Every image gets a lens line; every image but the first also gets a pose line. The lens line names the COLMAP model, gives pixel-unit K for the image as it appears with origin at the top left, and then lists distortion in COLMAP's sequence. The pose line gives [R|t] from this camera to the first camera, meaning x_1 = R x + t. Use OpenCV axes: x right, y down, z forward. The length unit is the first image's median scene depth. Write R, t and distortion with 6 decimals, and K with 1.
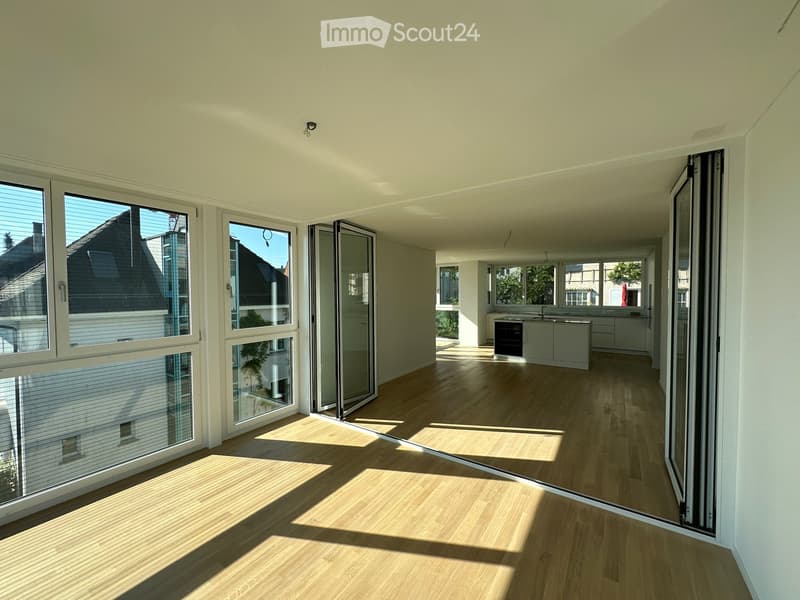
lens RADIAL K [[318.7, 0, 402.5], [0, 318.7, 299.0], [0, 0, 1]] dist [-0.002440, 0.000102]
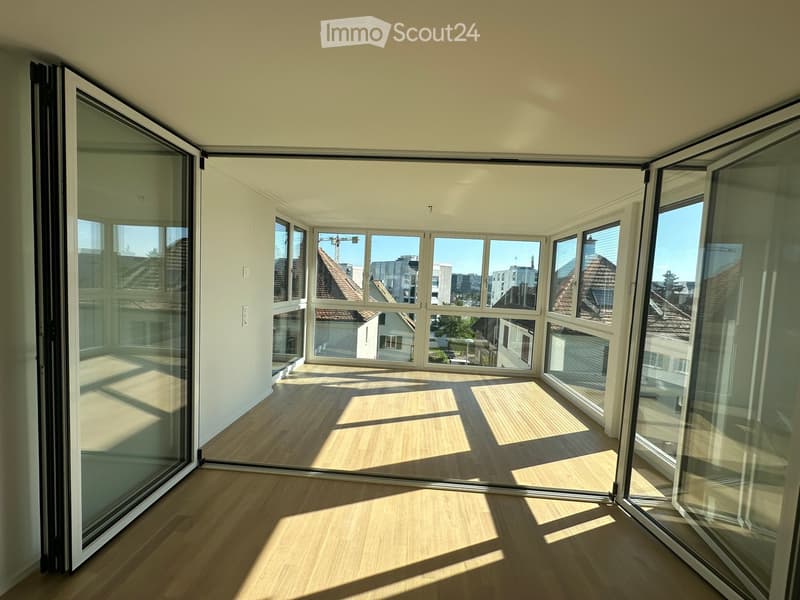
lens RADIAL K [[318.7, 0, 397.1], [0, 318.7, 302.6], [0, 0, 1]] dist [-0.002440, 0.000102]
pose [[-0.863171, 0.000578, -0.504912, 0.722328], [-0.051546, 0.994674, 0.089259, -0.039790], [0.502274, 0.103072, -0.858543, 1.981817]]
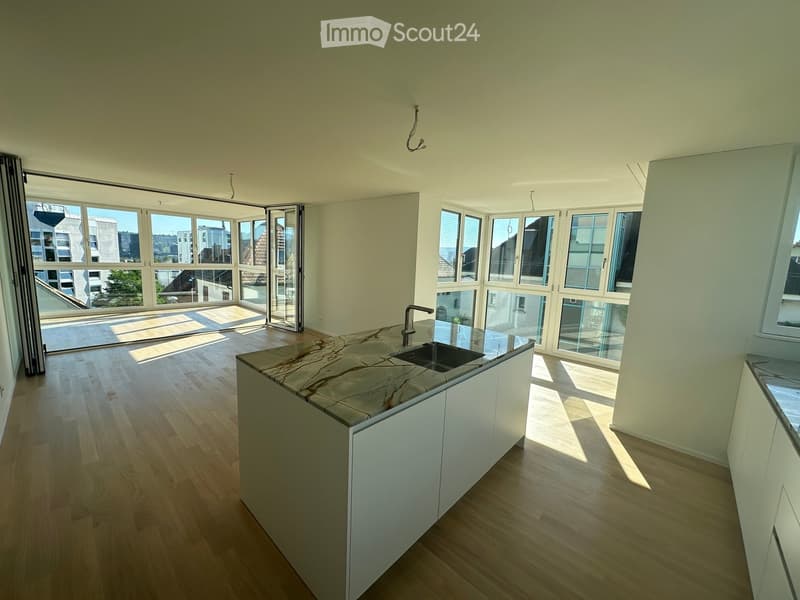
lens RADIAL K [[318.7, 0, 399.9], [0, 318.7, 299.5], [0, 0, 1]] dist [-0.002440, 0.000102]
pose [[-0.144723, 0.133273, -0.980456, 2.142899], [-0.062294, 0.987695, 0.143452, -0.077519], [0.987509, 0.081837, -0.134640, 3.011090]]
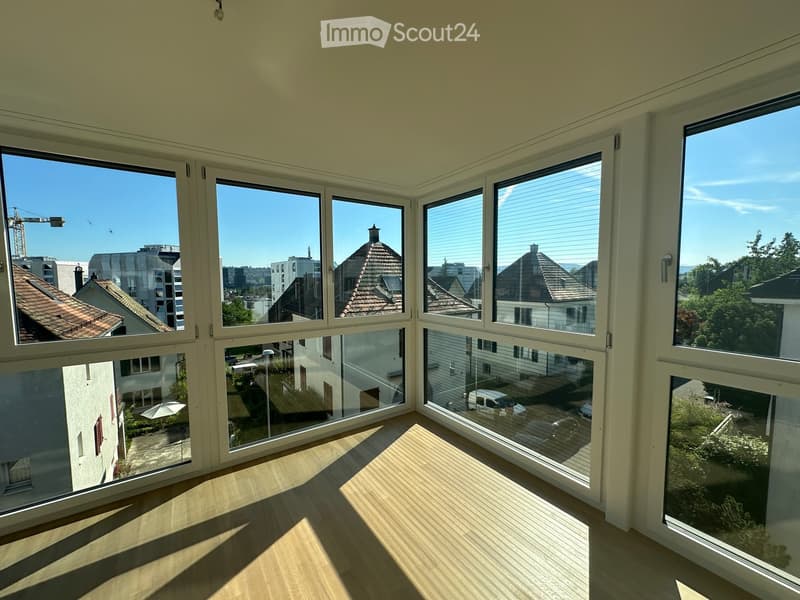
lens RADIAL K [[318.7, 0, 399.1], [0, 318.7, 301.4], [0, 0, 1]] dist [-0.002440, 0.000102]
pose [[-0.358721, 0.080480, -0.929969, 0.123851], [-0.010639, 0.995859, 0.090286, -0.018926], [0.933384, 0.042281, -0.356380, 1.066079]]
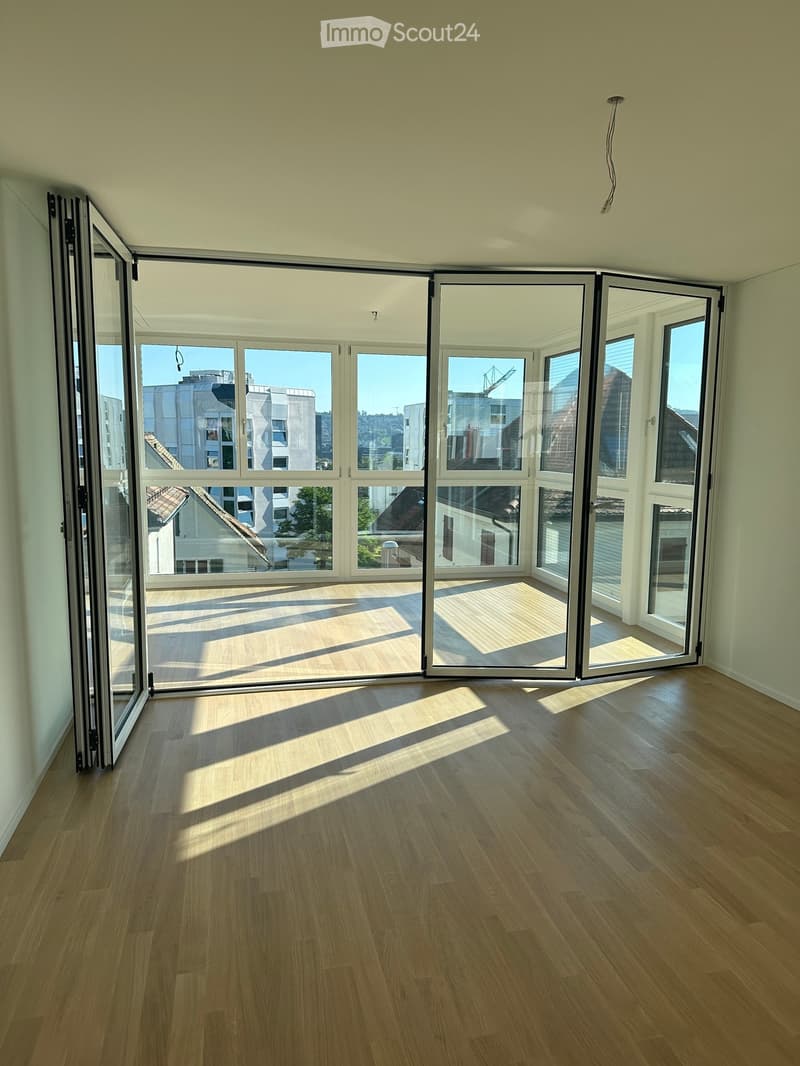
lens RADIAL K [[745.5, 0, 384.8], [0, 745.5, 536.3], [0, 0, 1]] dist [0.047360, -0.001600]
pose [[-0.698350, 0.092893, -0.709703, 1.506299], [-0.022860, 0.988142, 0.151831, -0.032602], [0.715391, 0.122255, -0.687946, 2.407994]]
